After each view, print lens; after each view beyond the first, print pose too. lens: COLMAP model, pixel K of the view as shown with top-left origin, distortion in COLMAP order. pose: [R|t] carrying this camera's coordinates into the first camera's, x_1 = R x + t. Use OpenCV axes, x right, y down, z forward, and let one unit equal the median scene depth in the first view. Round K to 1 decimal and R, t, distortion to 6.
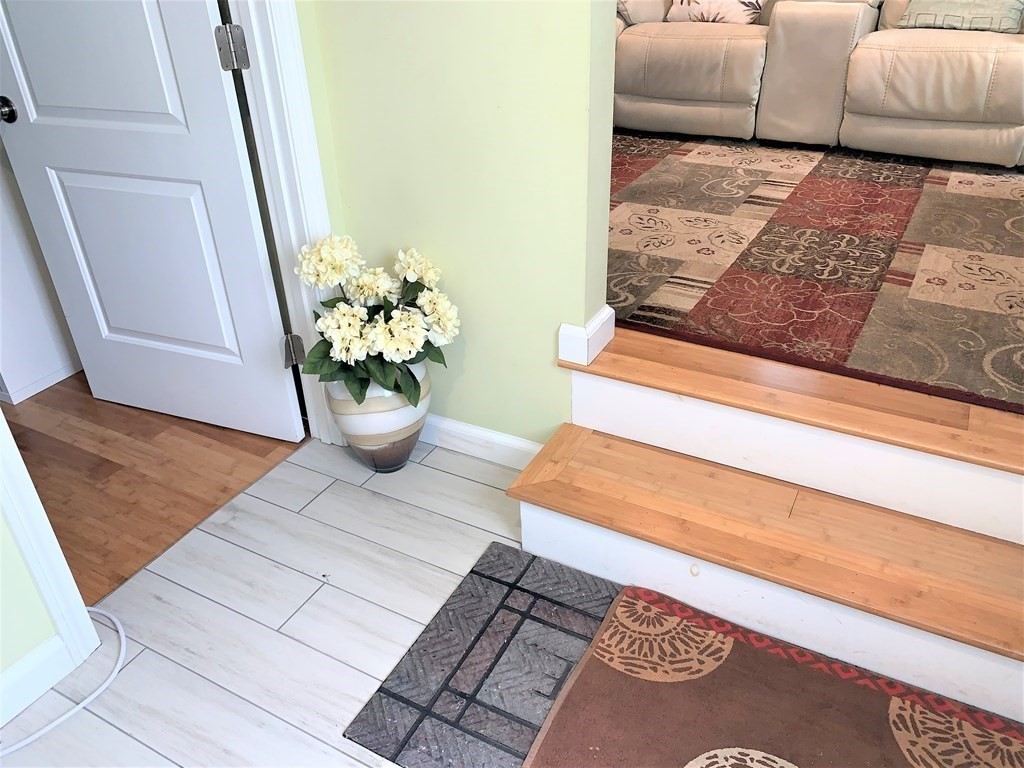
lens RADIAL K [[774.8, 0, 509.8], [0, 774.8, 384.8], [0, 0, 1]] dist [0.000812, -0.001286]
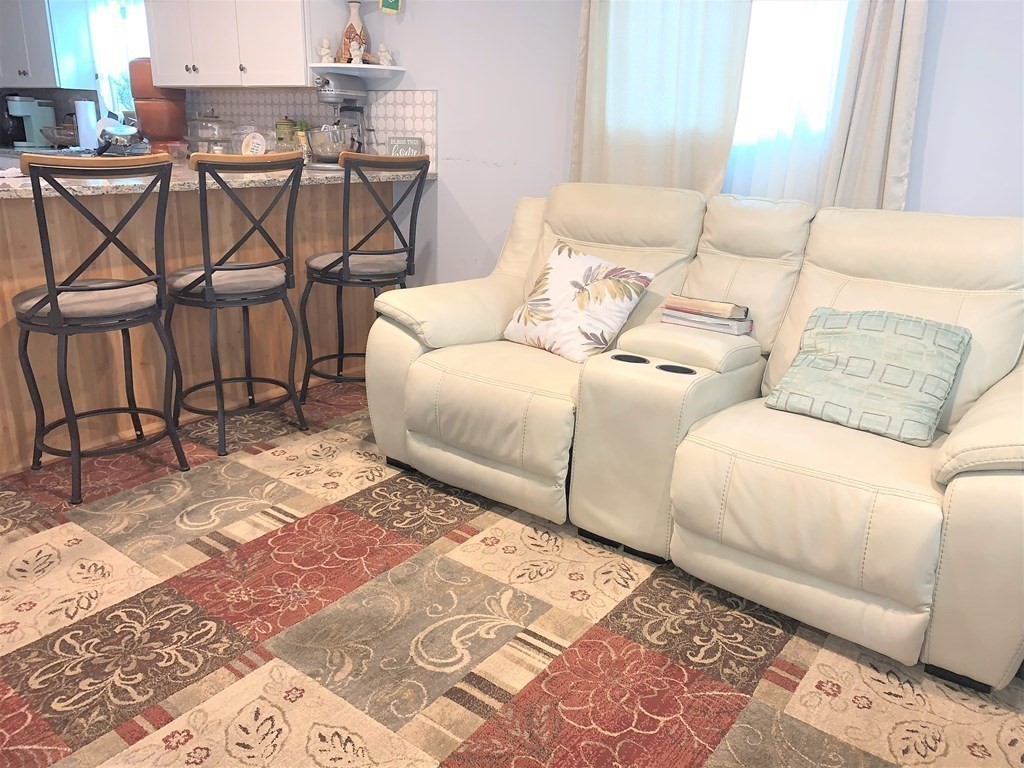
lens RADIAL K [[774.8, 0, 514.1], [0, 774.8, 382.5], [0, 0, 1]] dist [0.000812, -0.001286]
pose [[0.990856, 0.096398, -0.094405, 0.360524], [-0.114672, 0.970359, -0.212730, -0.323969], [0.071100, 0.221610, 0.972540, 0.315220]]
